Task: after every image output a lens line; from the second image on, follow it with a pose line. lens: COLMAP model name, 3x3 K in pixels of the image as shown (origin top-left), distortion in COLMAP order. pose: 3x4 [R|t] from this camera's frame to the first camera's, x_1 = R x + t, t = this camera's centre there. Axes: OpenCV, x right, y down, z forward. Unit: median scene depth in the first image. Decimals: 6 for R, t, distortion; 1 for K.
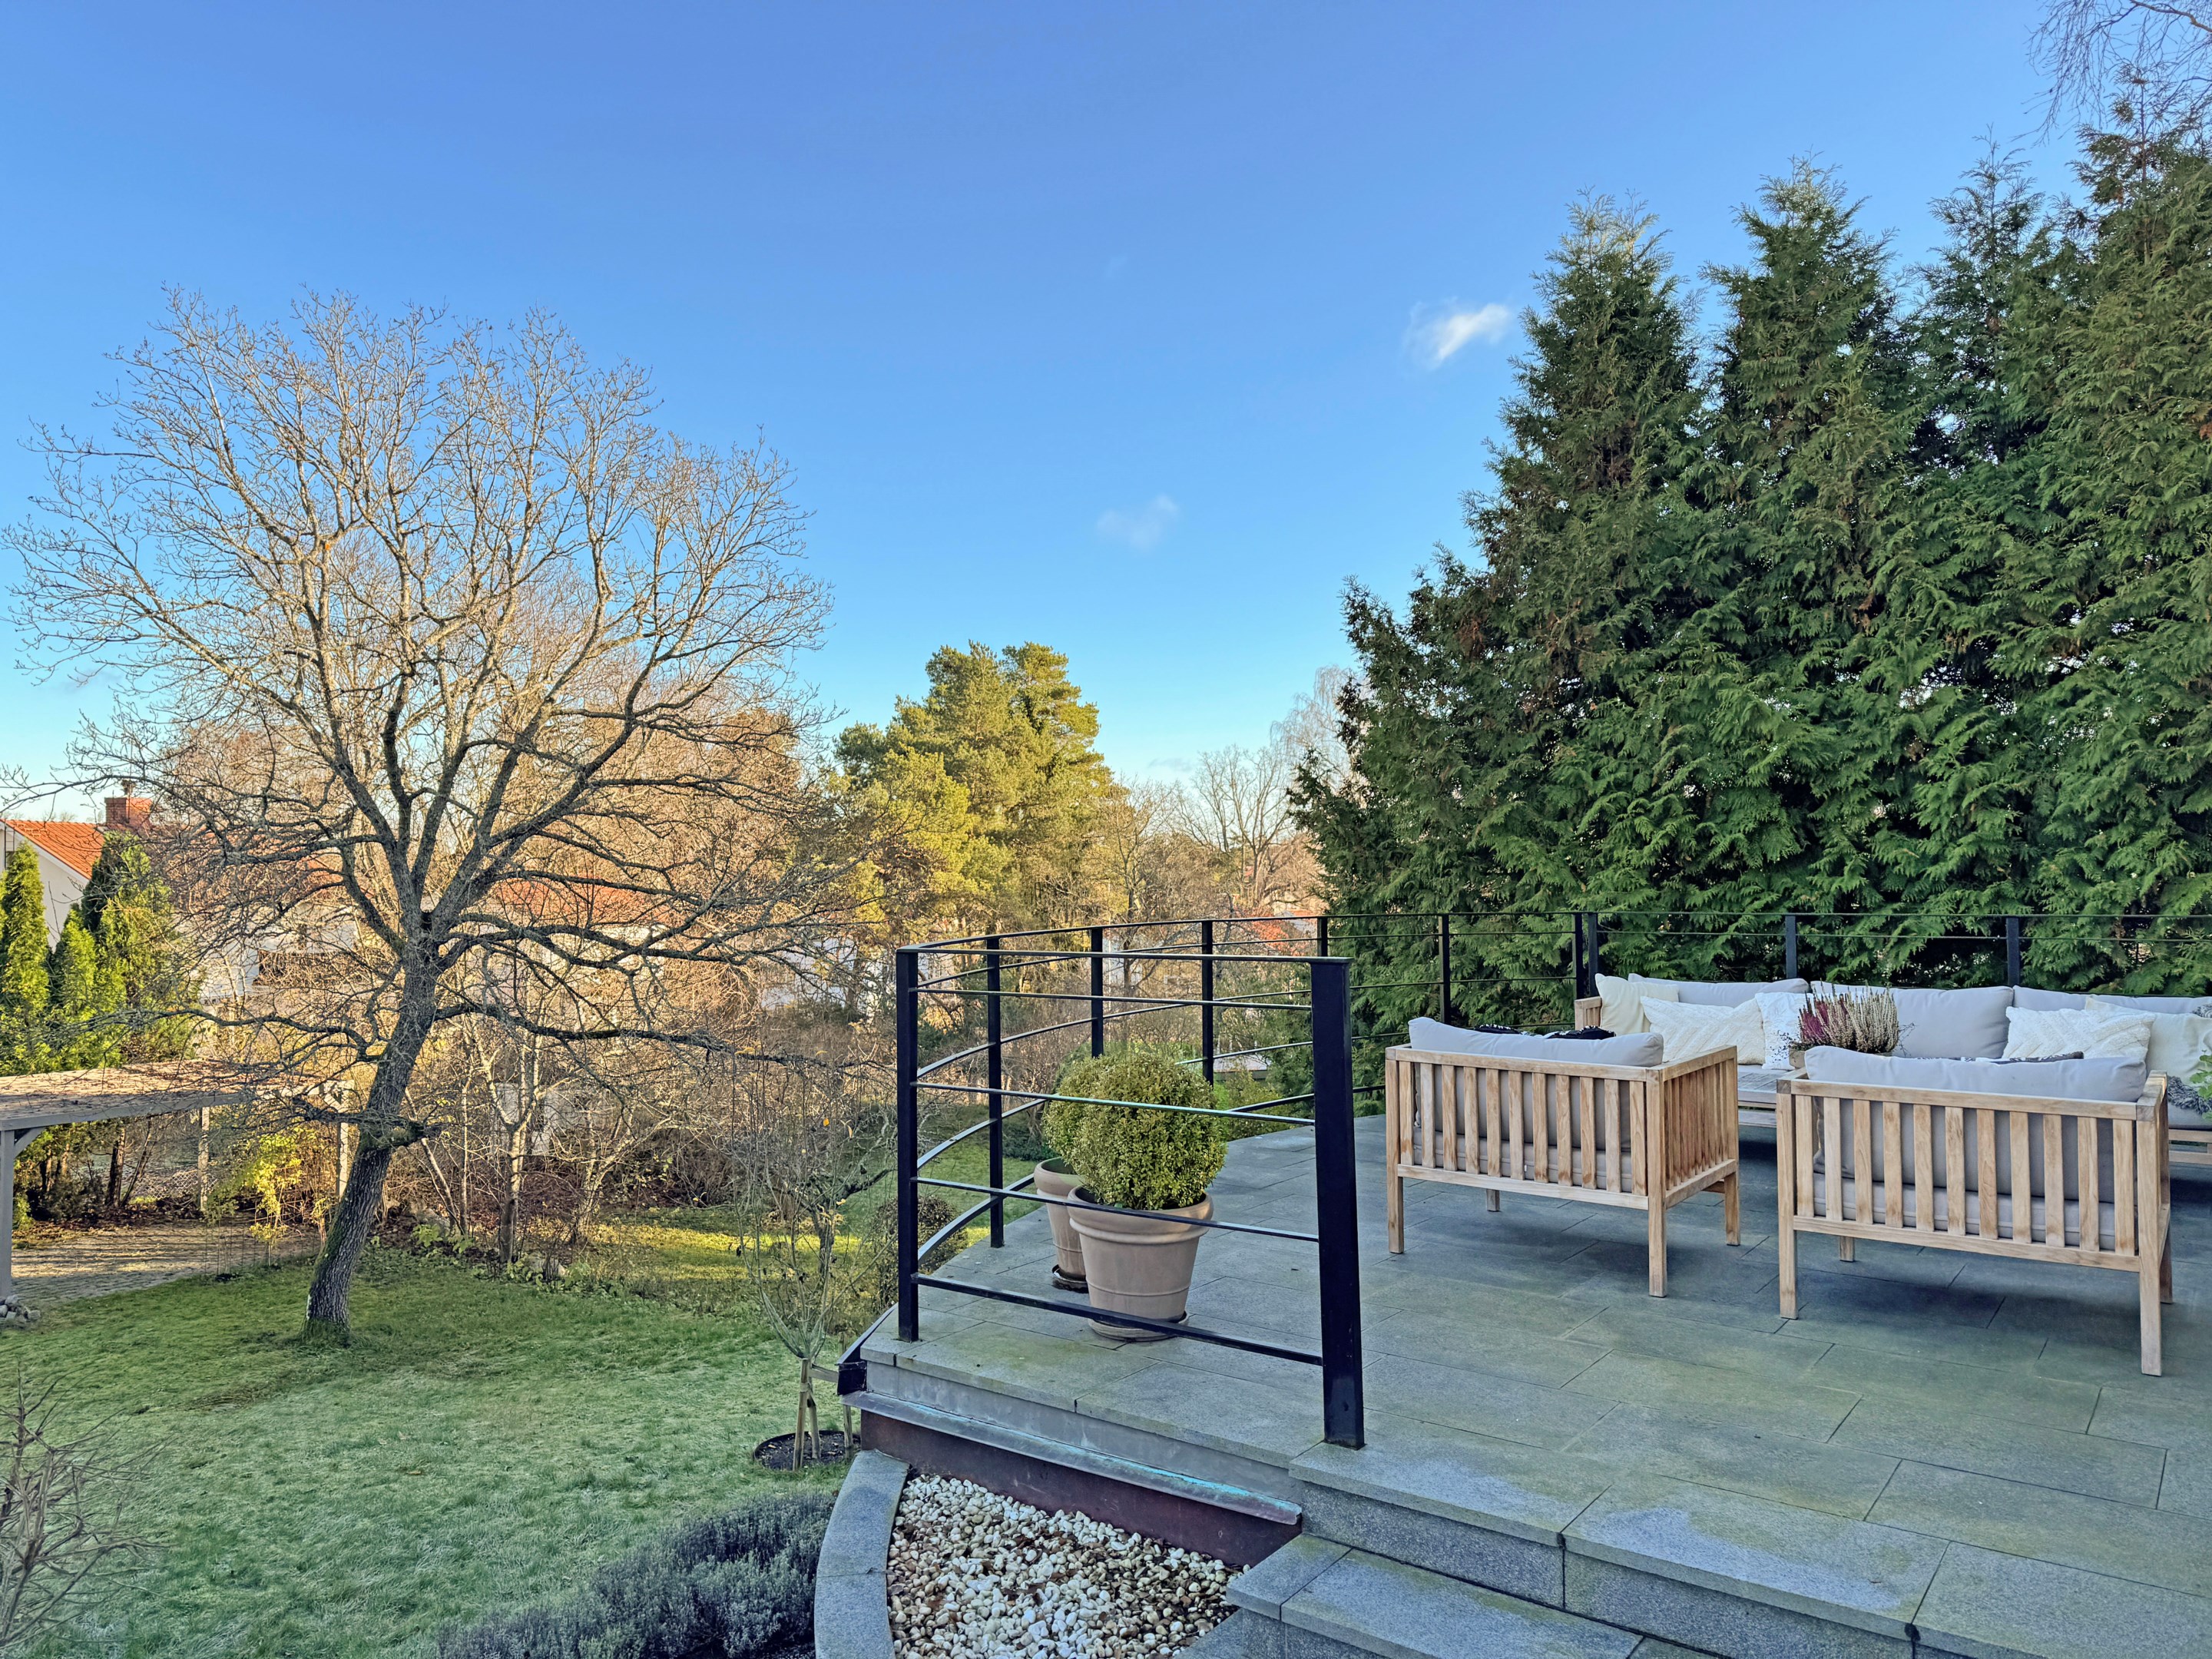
lens RADIAL K [[1553.3, 0, 1106.0], [0, 1553.3, 829.5], [0, 0, 1]] dist [0.035516, -0.044076]
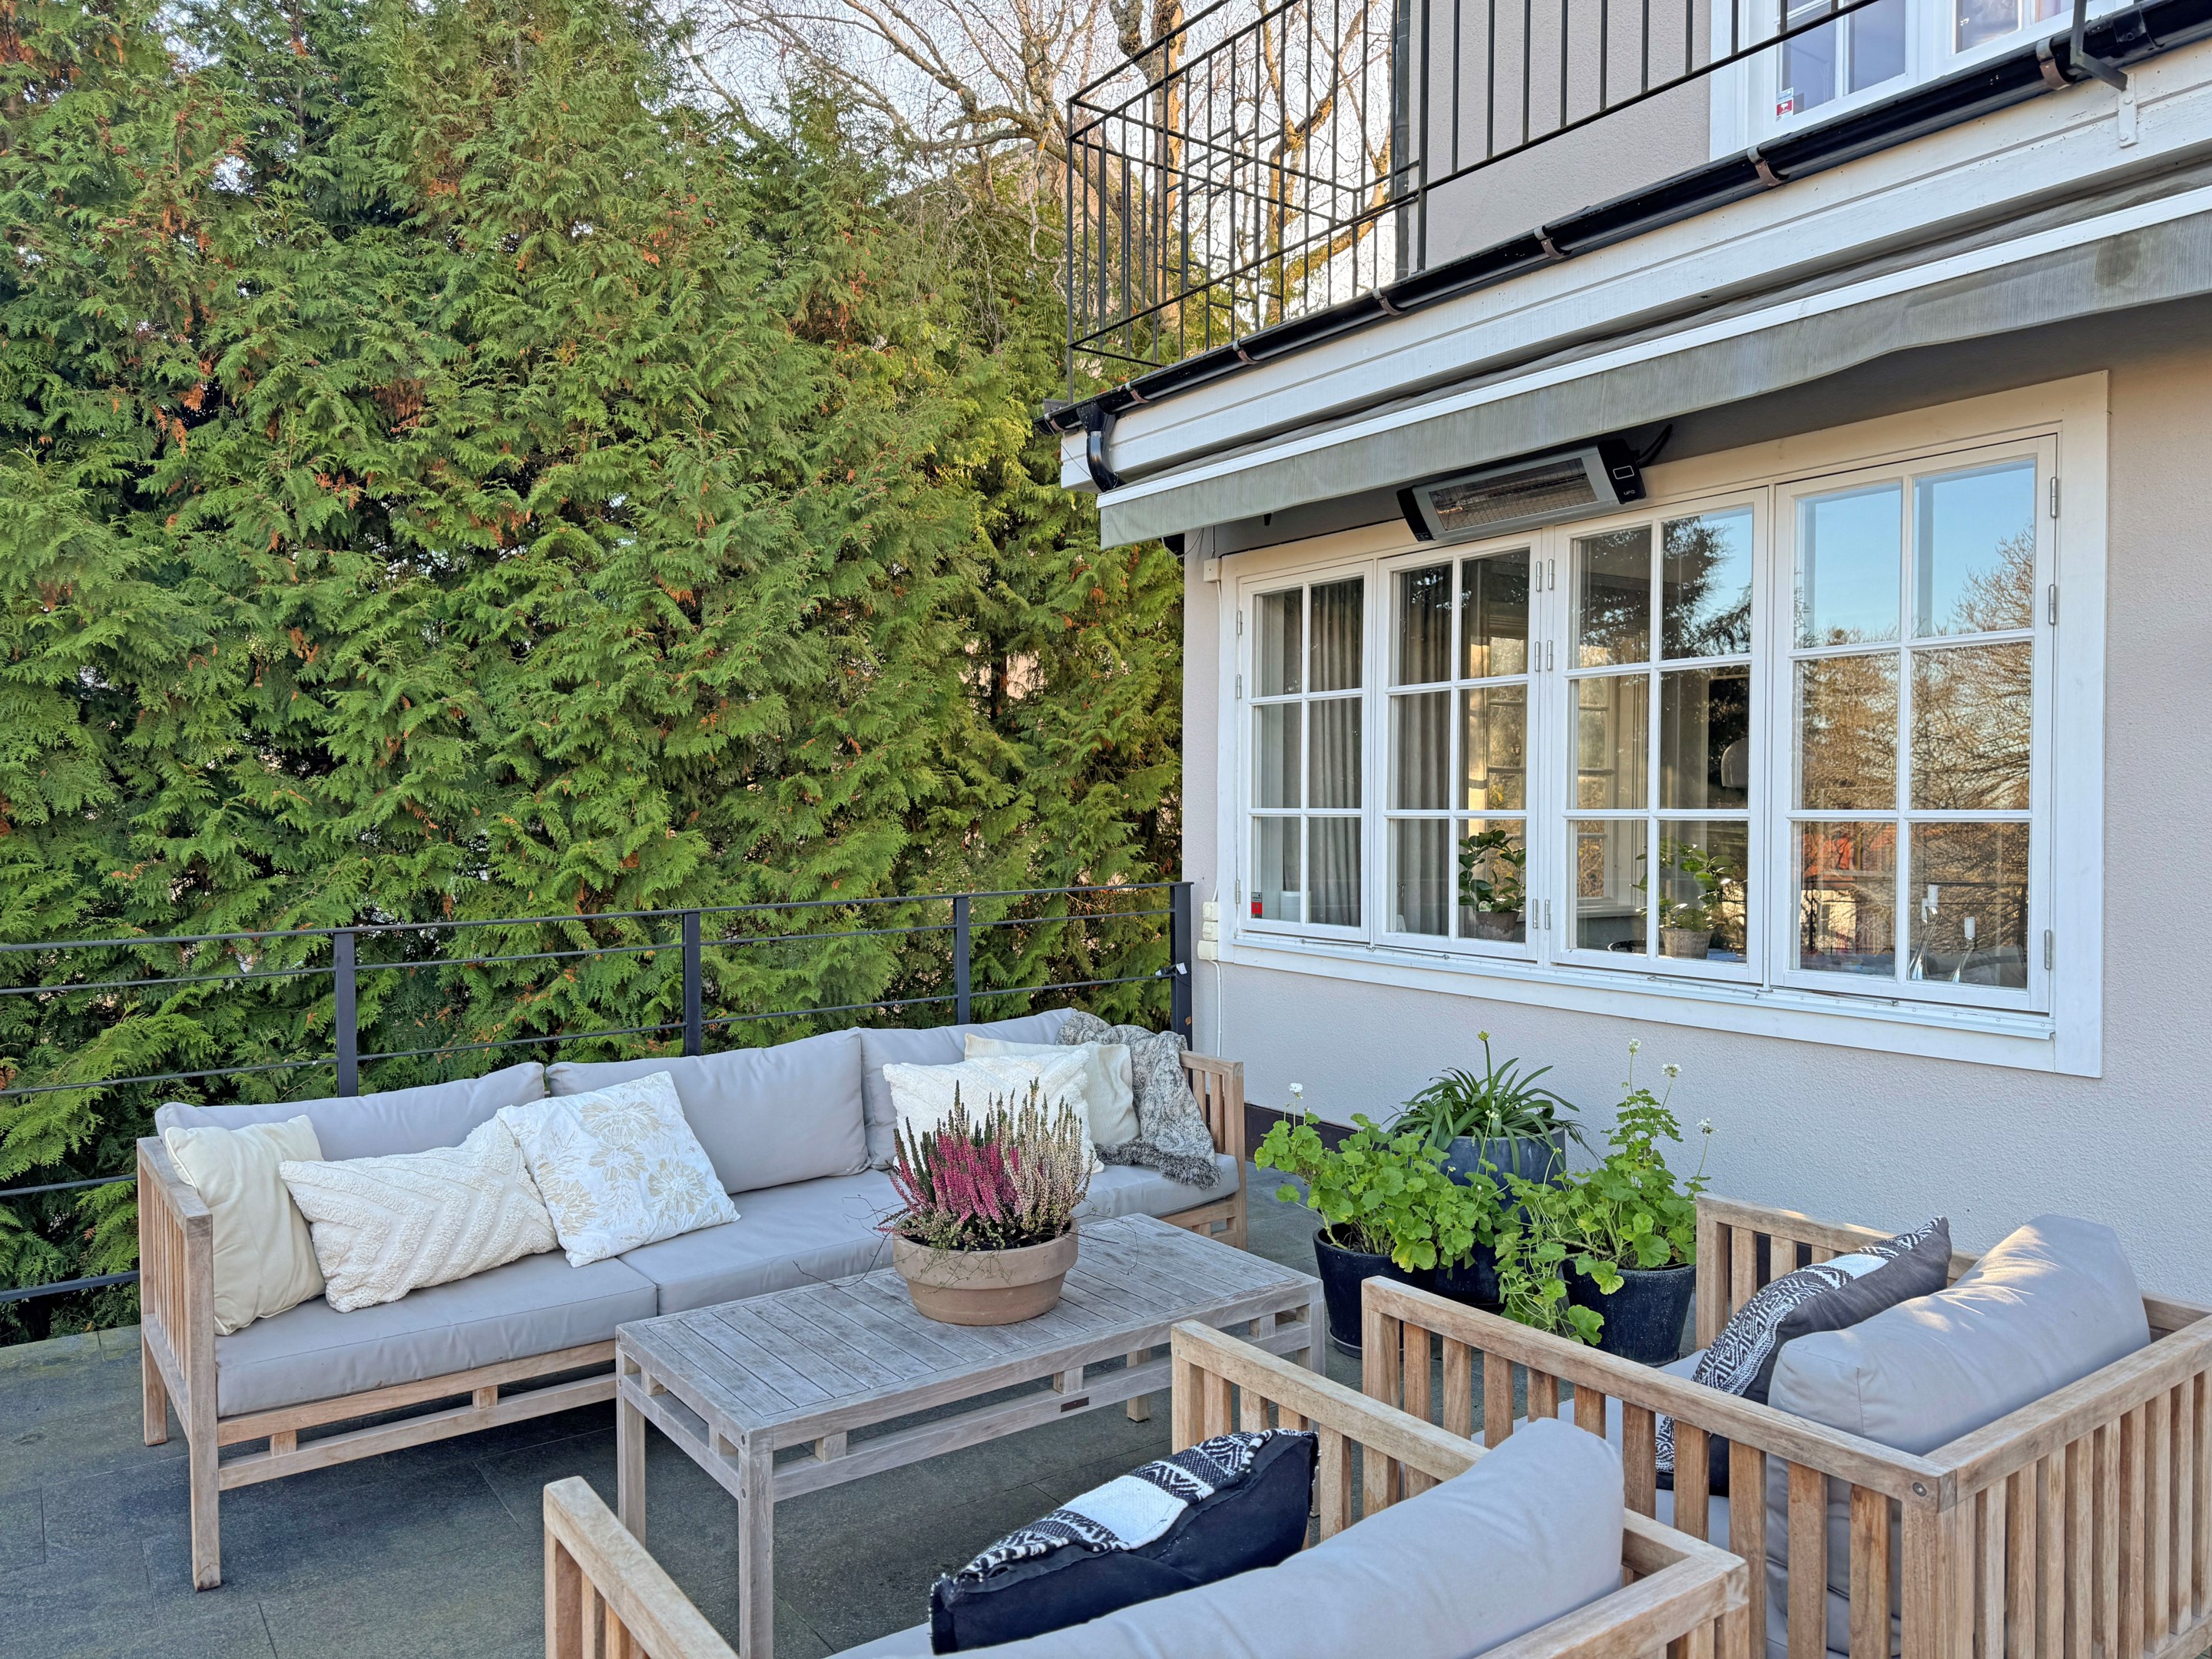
lens RADIAL K [[1553.3, 0, 1106.0], [0, 1553.3, 829.5], [0, 0, 1]] dist [0.035516, -0.044076]
pose [[0.291861, -0.016753, 0.956314, -0.006448], [-0.026518, 0.999320, 0.025599, 0.000620], [-0.956093, -0.032831, 0.291219, 0.436665]]
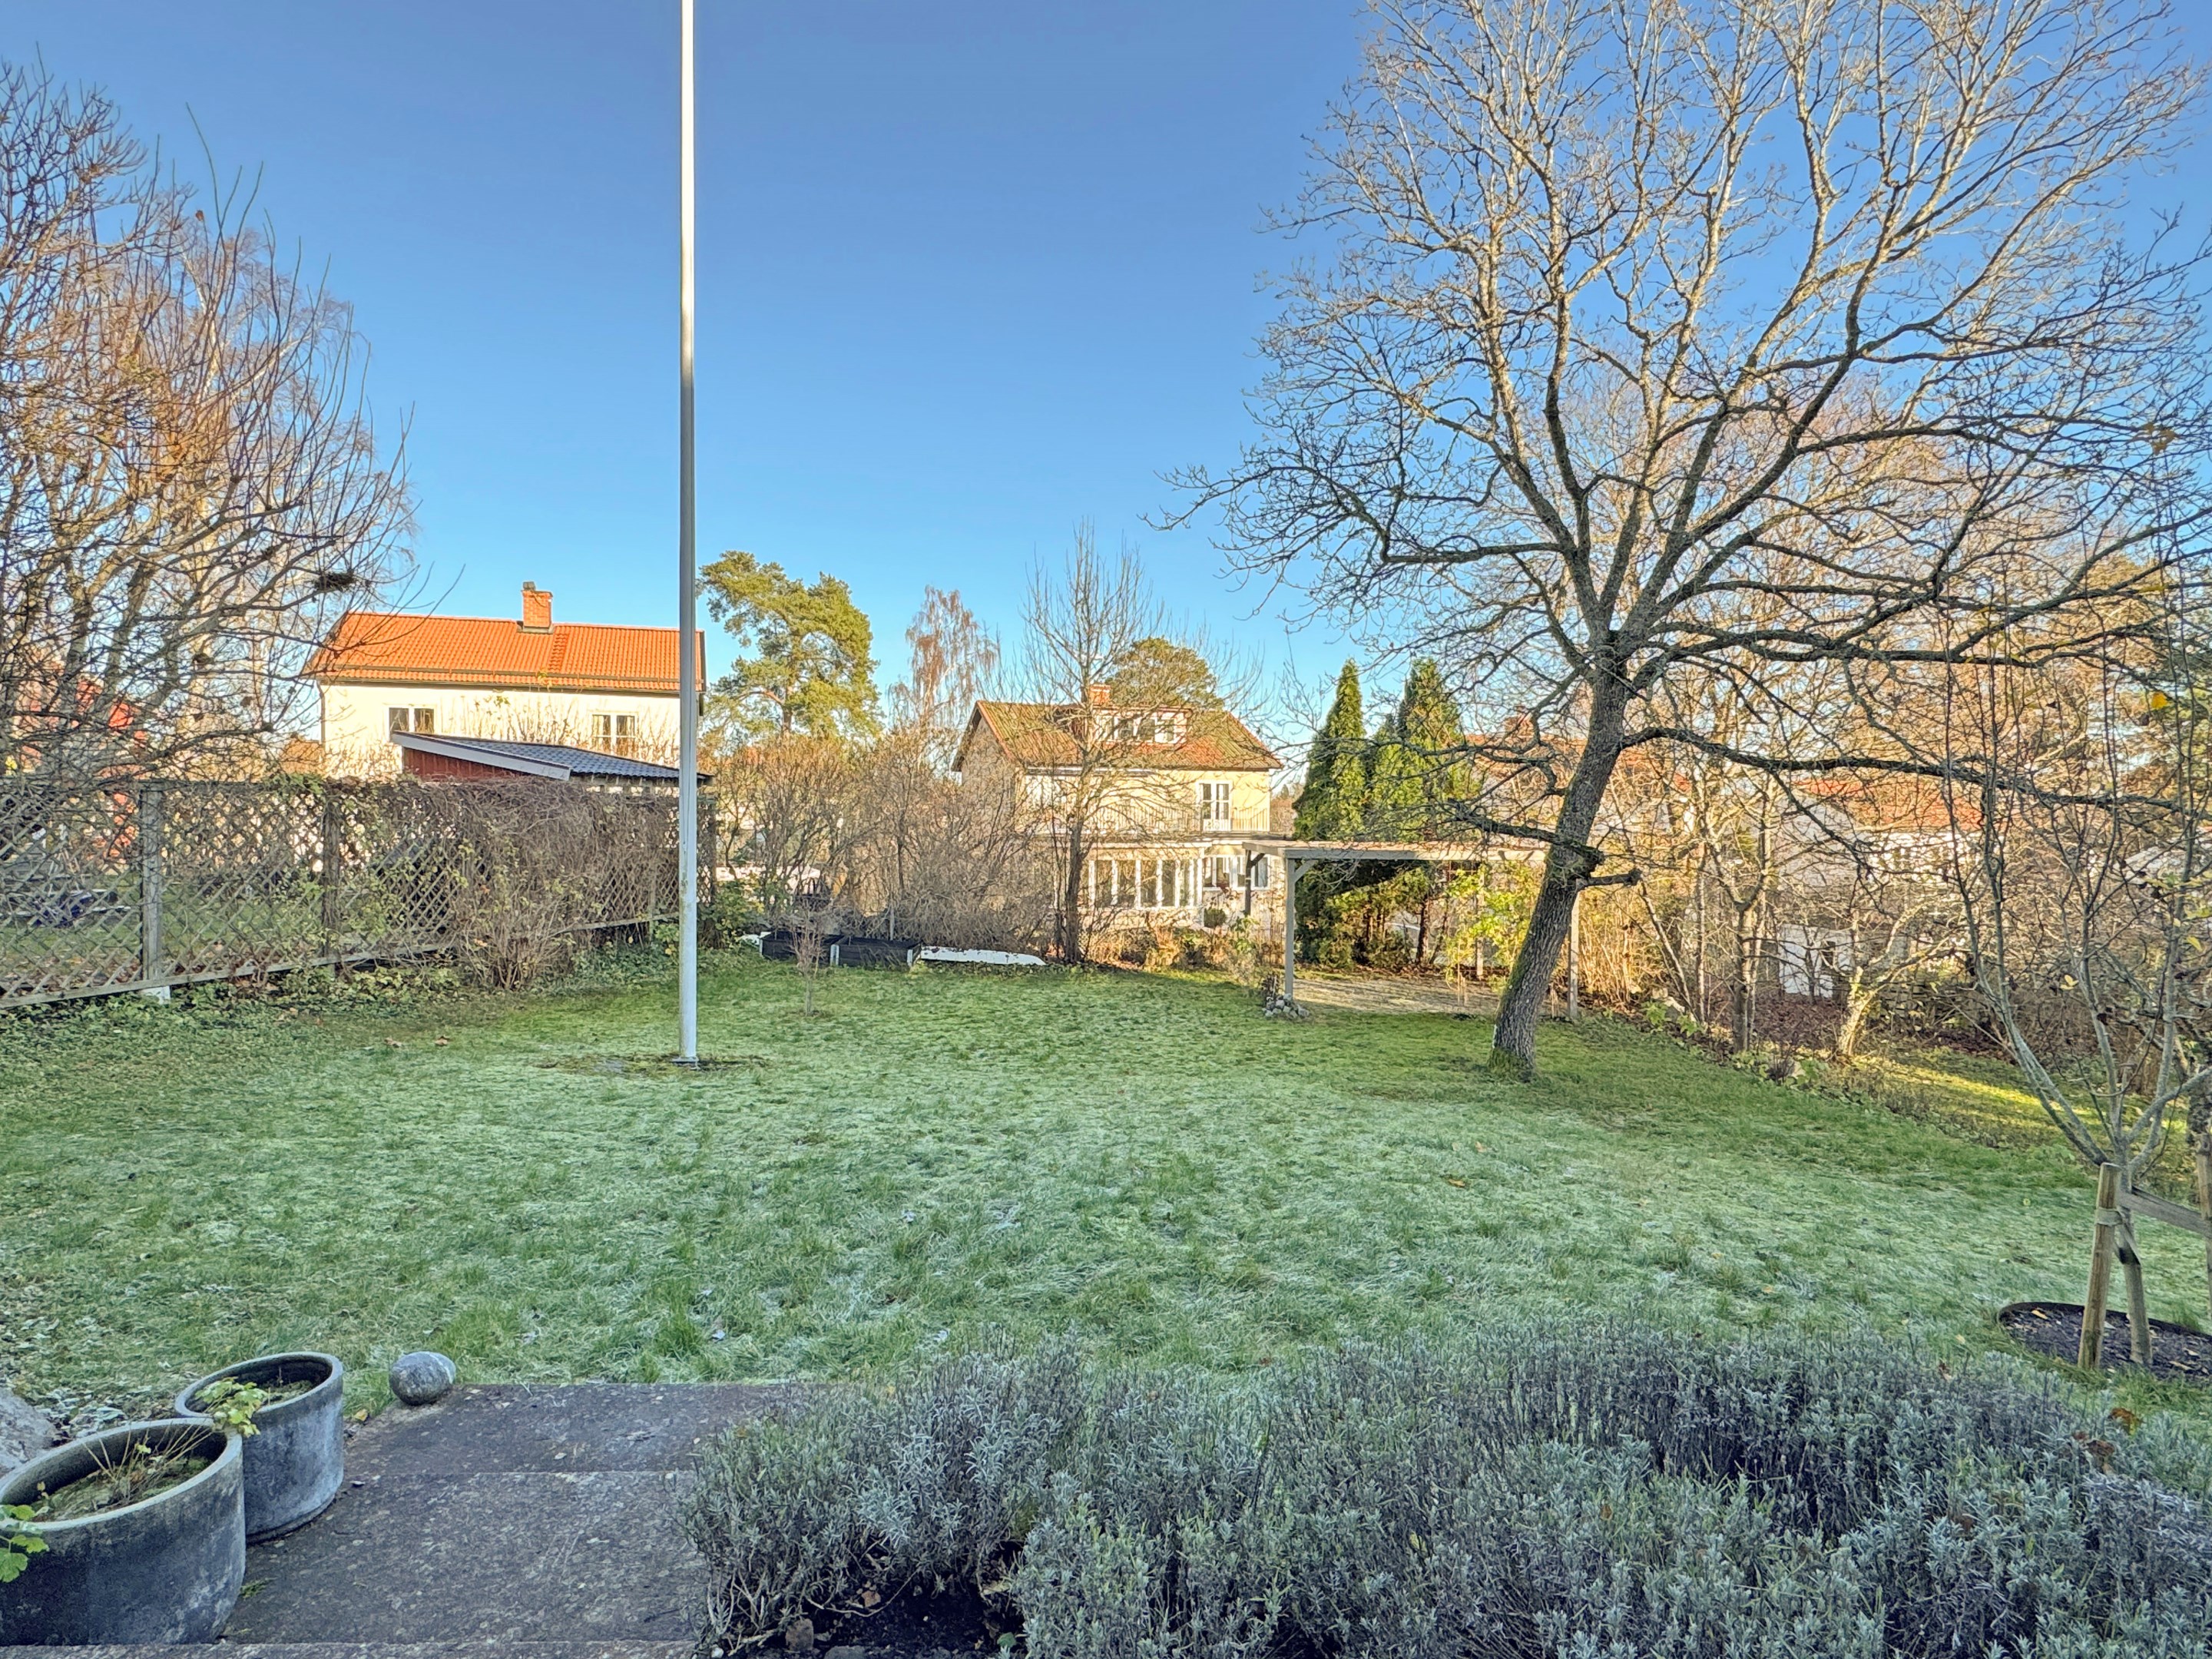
lens RADIAL K [[1196.2, 0, 1094.4], [0, 1196.2, 829.6], [0, 0, 1]] dist [-0.015798, -0.000413]
pose [[0.586473, 0.007990, -0.809929, -0.081337], [0.012321, 0.999748, 0.018784, 0.235674], [0.809875, -0.020996, 0.586227, 0.543395]]
